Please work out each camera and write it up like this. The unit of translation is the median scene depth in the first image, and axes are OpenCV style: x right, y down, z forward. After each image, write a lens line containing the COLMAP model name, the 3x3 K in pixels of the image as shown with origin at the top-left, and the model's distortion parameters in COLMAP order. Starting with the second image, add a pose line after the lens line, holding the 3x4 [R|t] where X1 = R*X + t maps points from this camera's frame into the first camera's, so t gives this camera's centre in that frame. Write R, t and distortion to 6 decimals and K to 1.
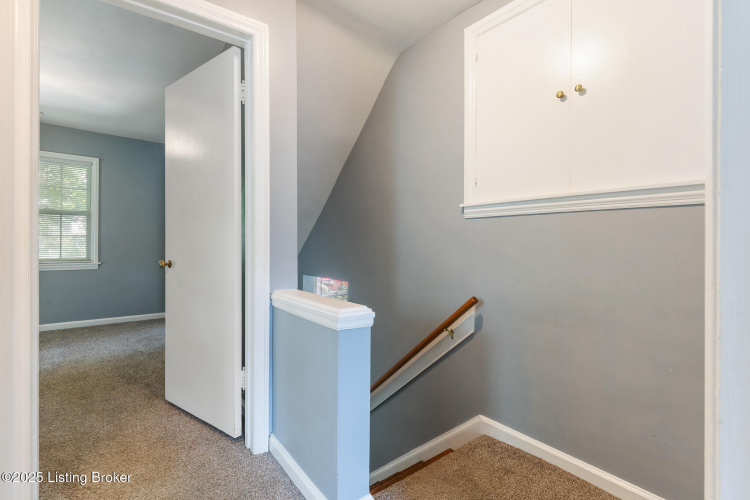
lens RADIAL K [[351.7, 0, 365.7], [0, 351.7, 239.5], [0, 0, 1]] dist [0.000978, 0.000240]
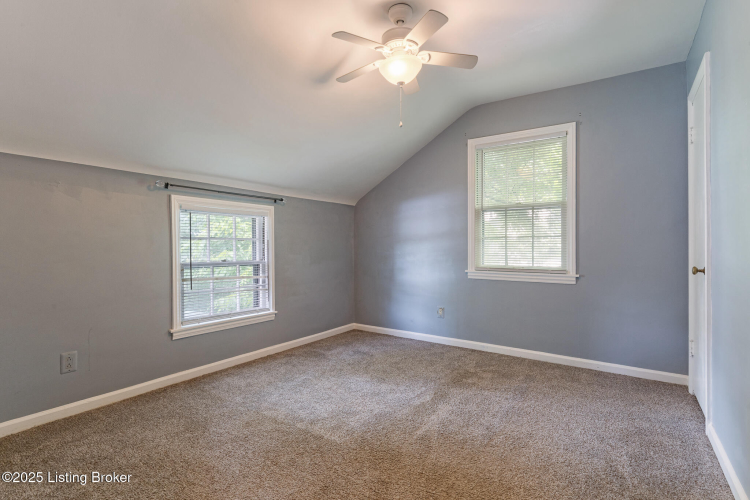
lens RADIAL K [[362.2, 0, 373.8], [0, 362.2, 245.0], [0, 0, 1]] dist [-0.001394, -0.000218]
pose [[0.323325, -0.005930, -0.946269, -0.221959], [-0.000707, 0.999979, -0.006508, 0.012683], [0.946288, 0.002774, 0.323314, 0.403033]]
